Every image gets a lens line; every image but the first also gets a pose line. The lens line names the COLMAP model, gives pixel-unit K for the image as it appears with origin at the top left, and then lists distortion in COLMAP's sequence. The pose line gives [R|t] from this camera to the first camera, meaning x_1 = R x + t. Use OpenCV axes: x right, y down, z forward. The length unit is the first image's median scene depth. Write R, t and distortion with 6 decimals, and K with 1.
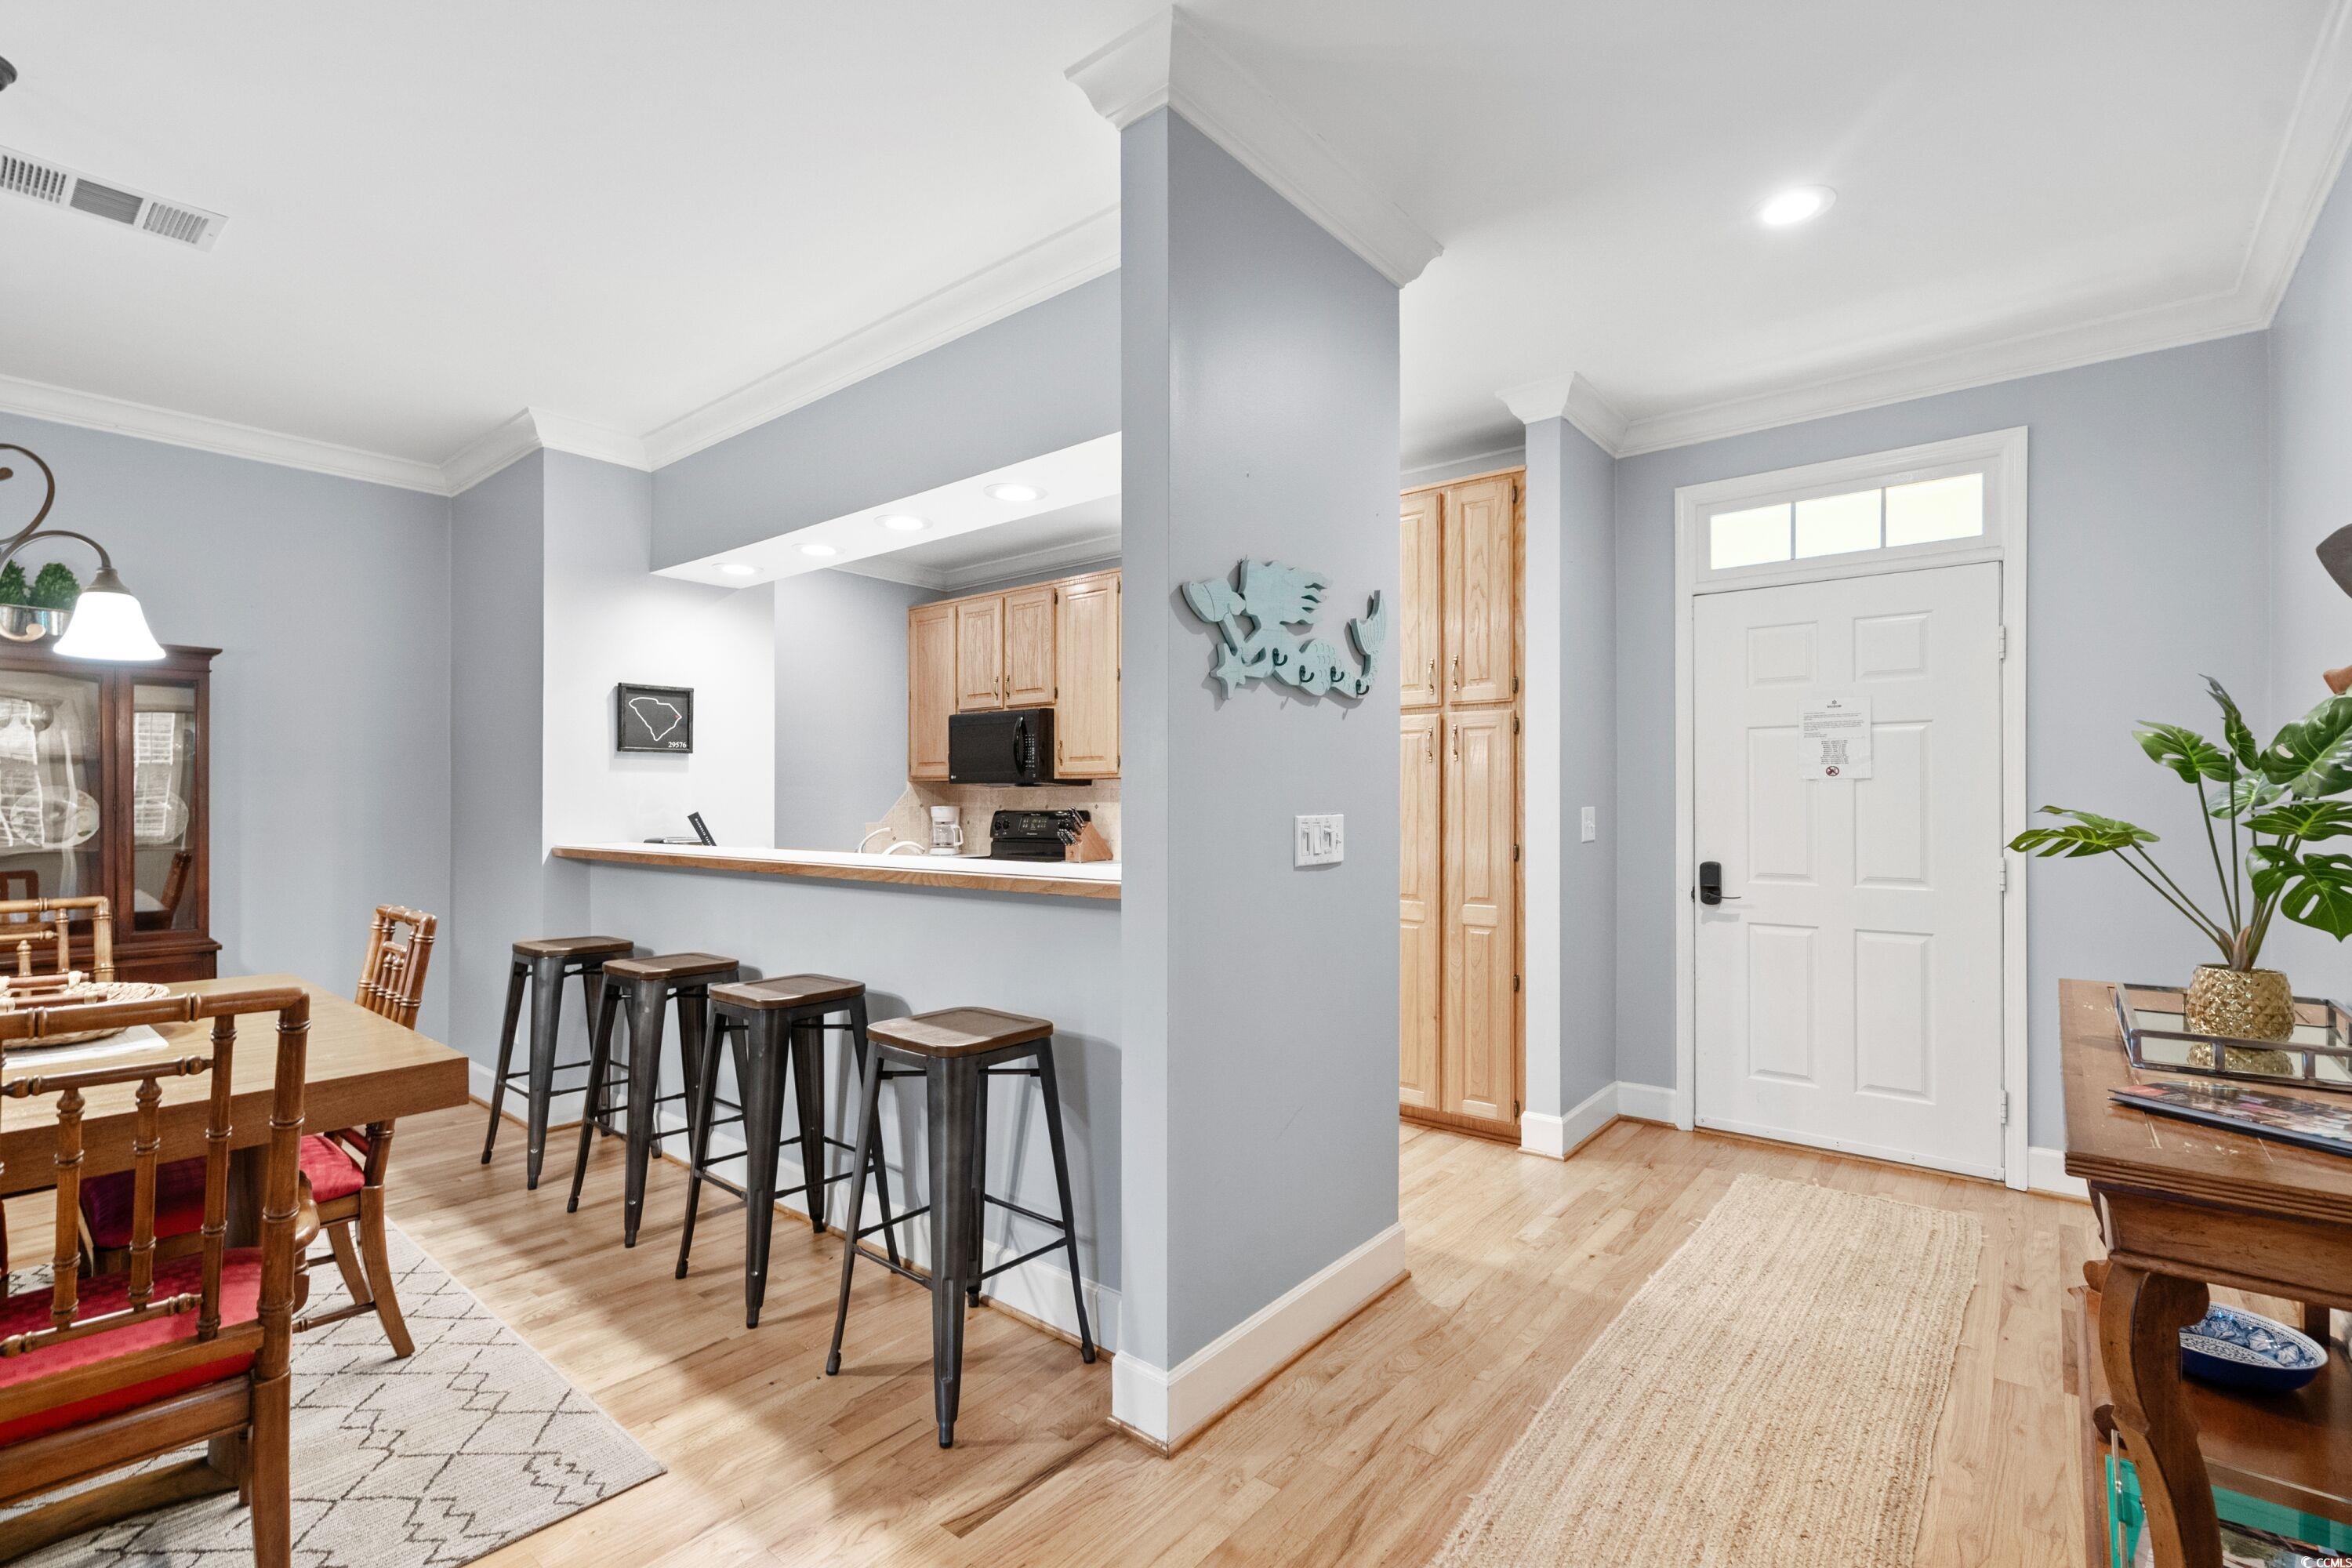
lens RADIAL K [[1069.6, 0, 1181.1], [0, 1069.6, 794.1], [0, 0, 1]] dist [-0.004569, 0.003188]
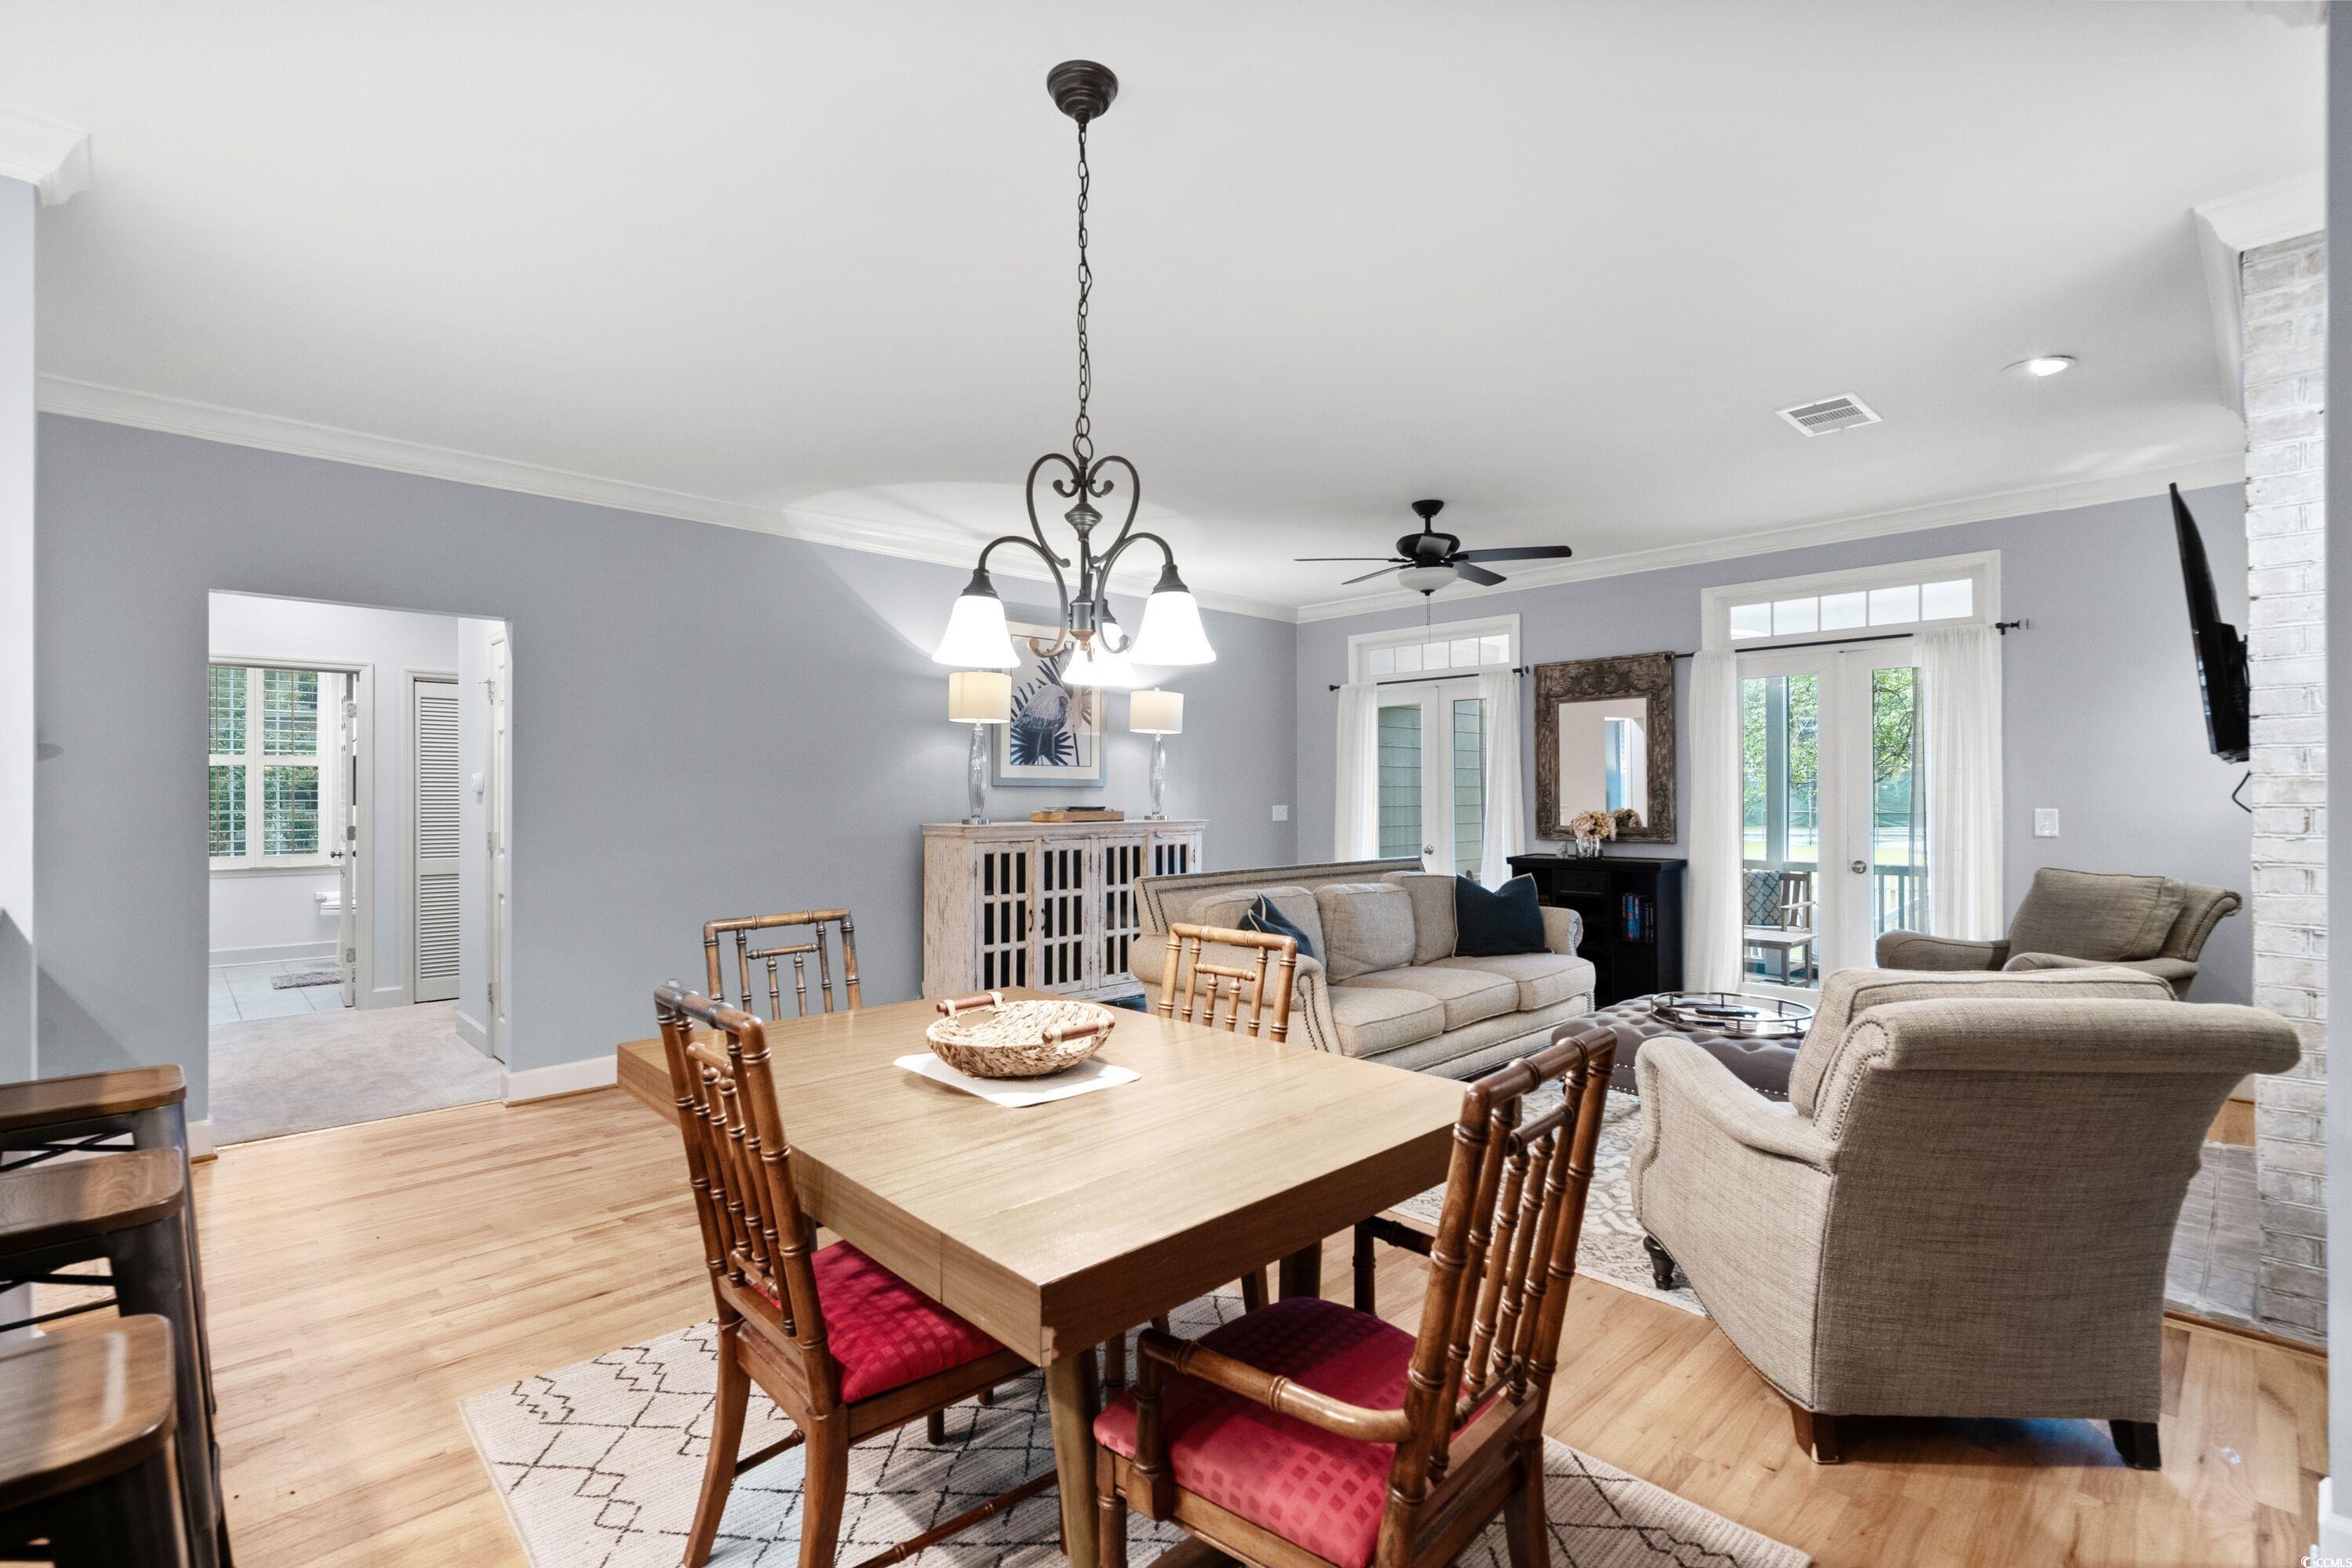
lens RADIAL K [[1069.6, 0, 1181.2], [0, 1069.6, 786.9], [0, 0, 1]] dist [-0.004569, 0.003188]
pose [[-0.993177, 0.005090, 0.116503, -0.928280], [0.003581, 0.999907, -0.013151, -0.009226], [-0.116559, -0.012644, -0.993103, 1.373796]]
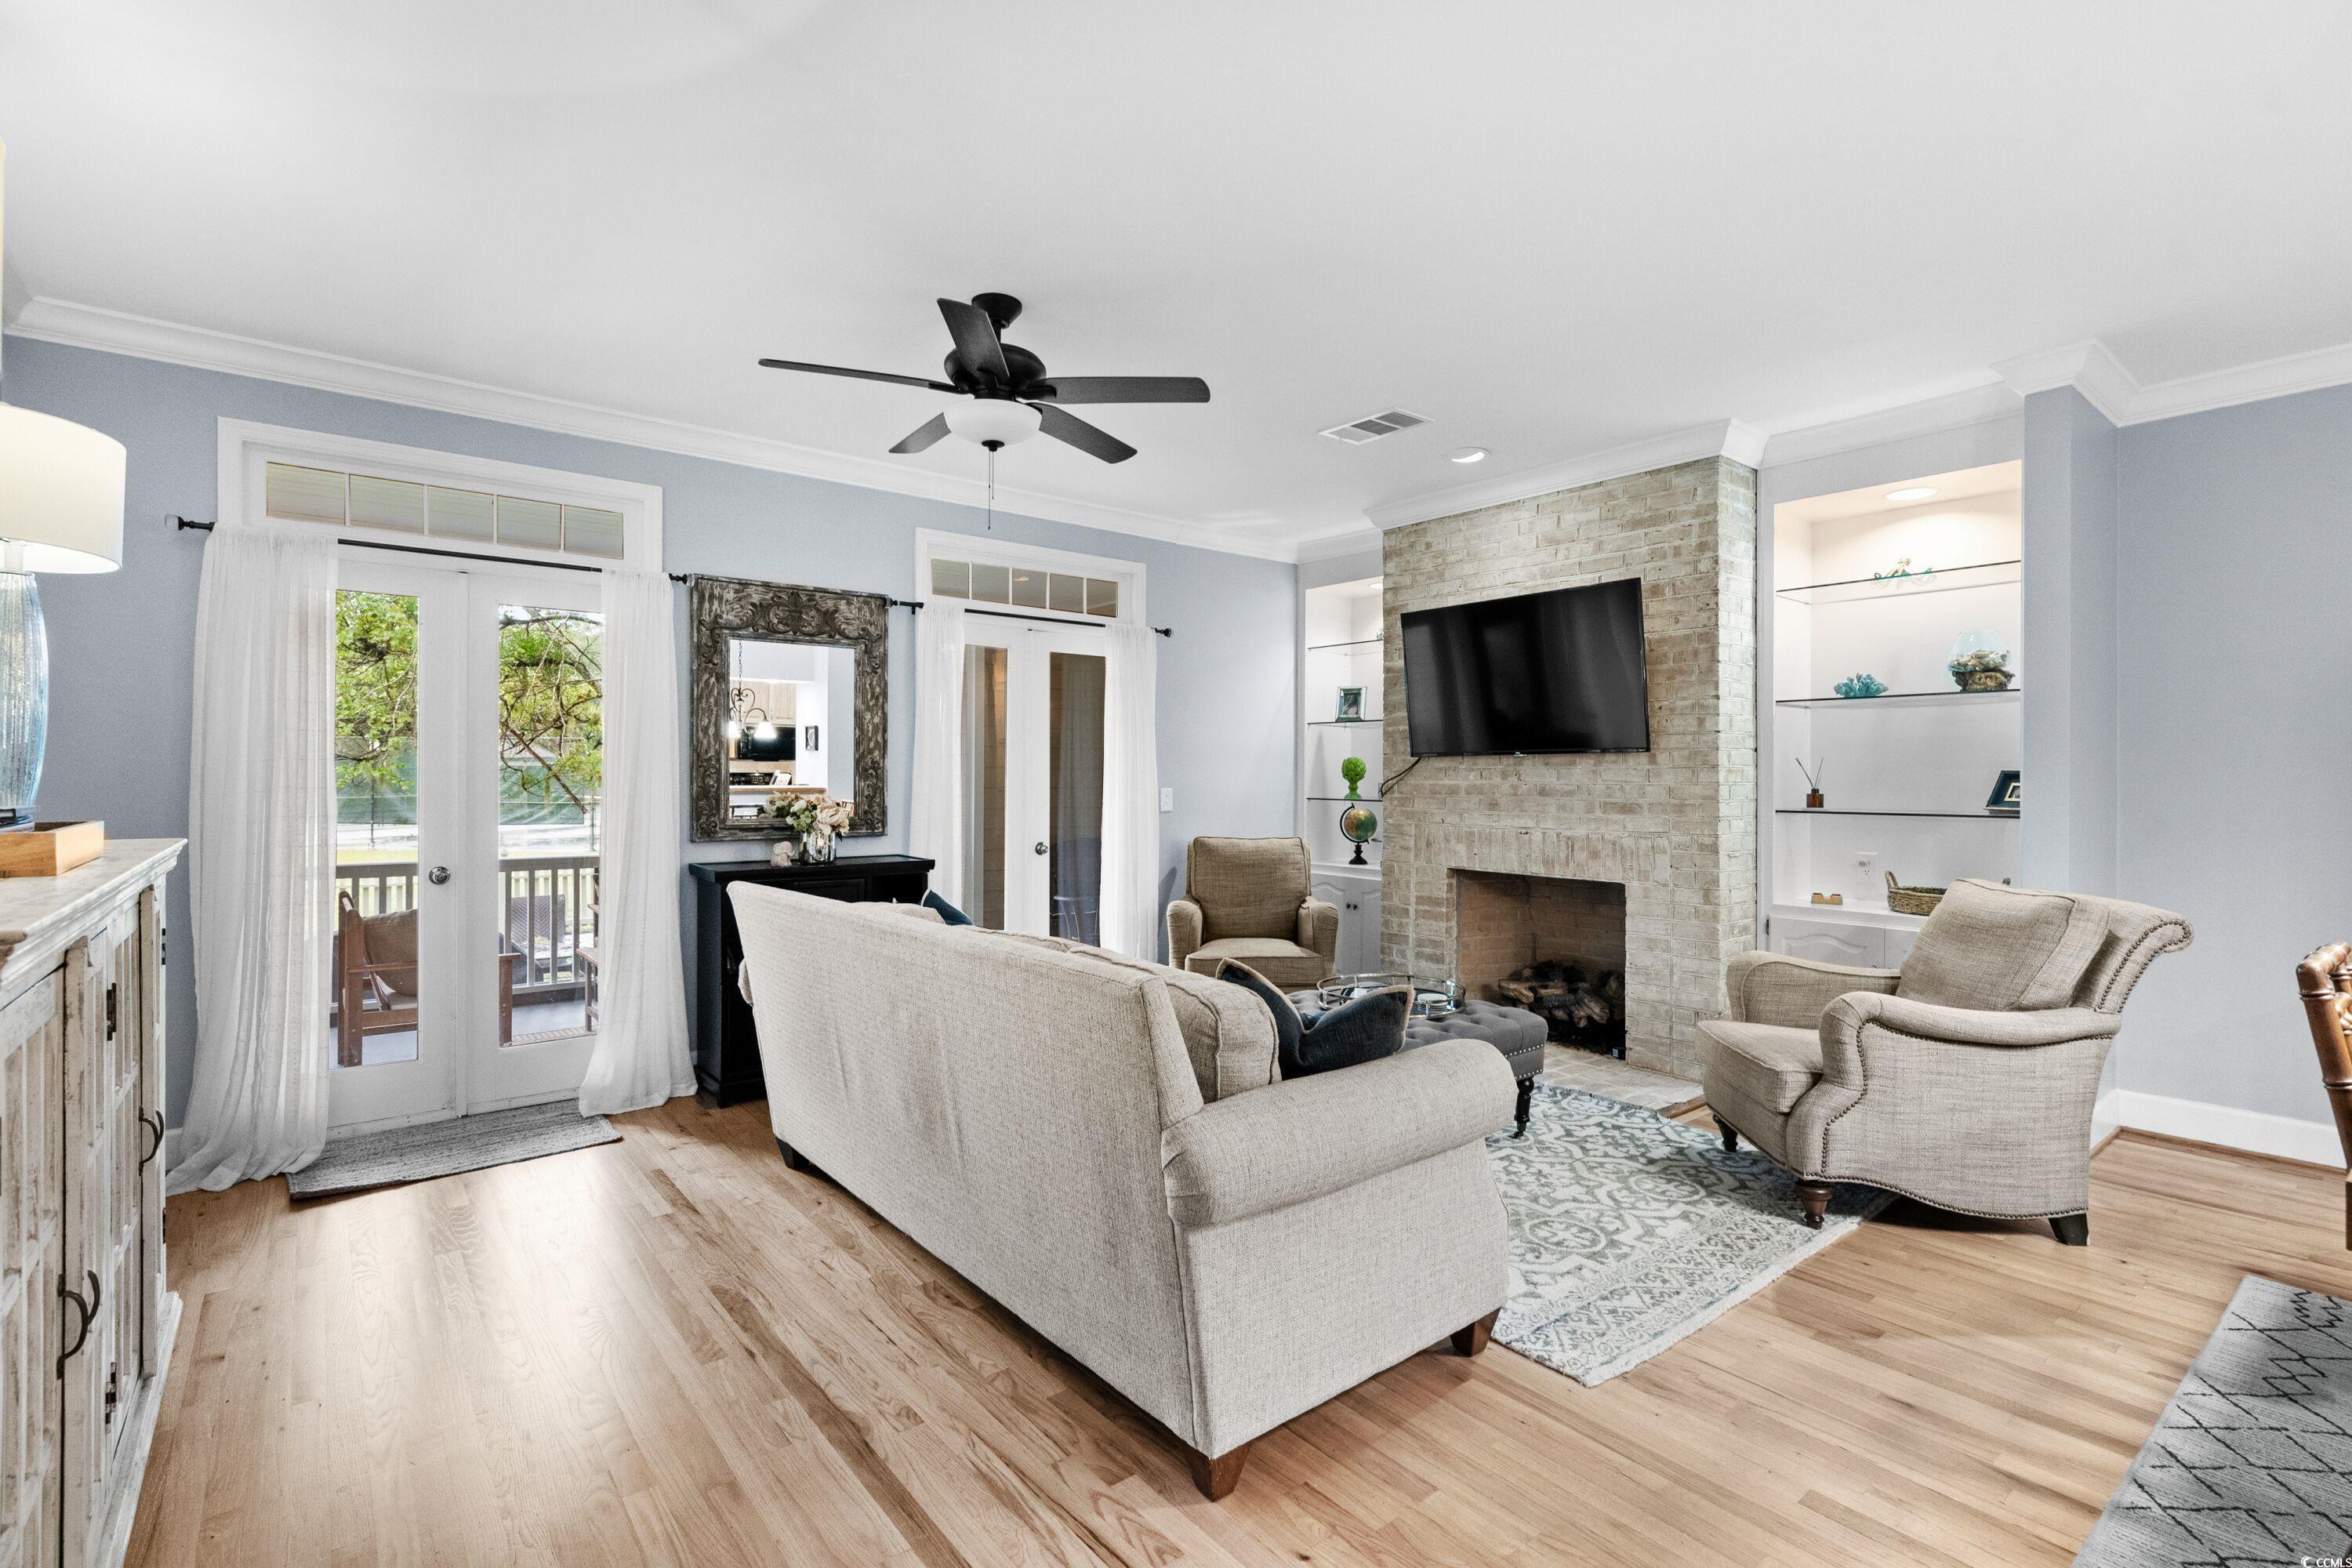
lens RADIAL K [[1069.6, 0, 1167.1], [0, 1069.6, 777.9], [0, 0, 1]] dist [-0.004569, 0.003188]
pose [[-0.205425, 0.000571, -0.978673, -0.108493], [0.001856, 0.999998, 0.000194, -0.012378], [0.978671, -0.001777, -0.205426, 0.000170]]
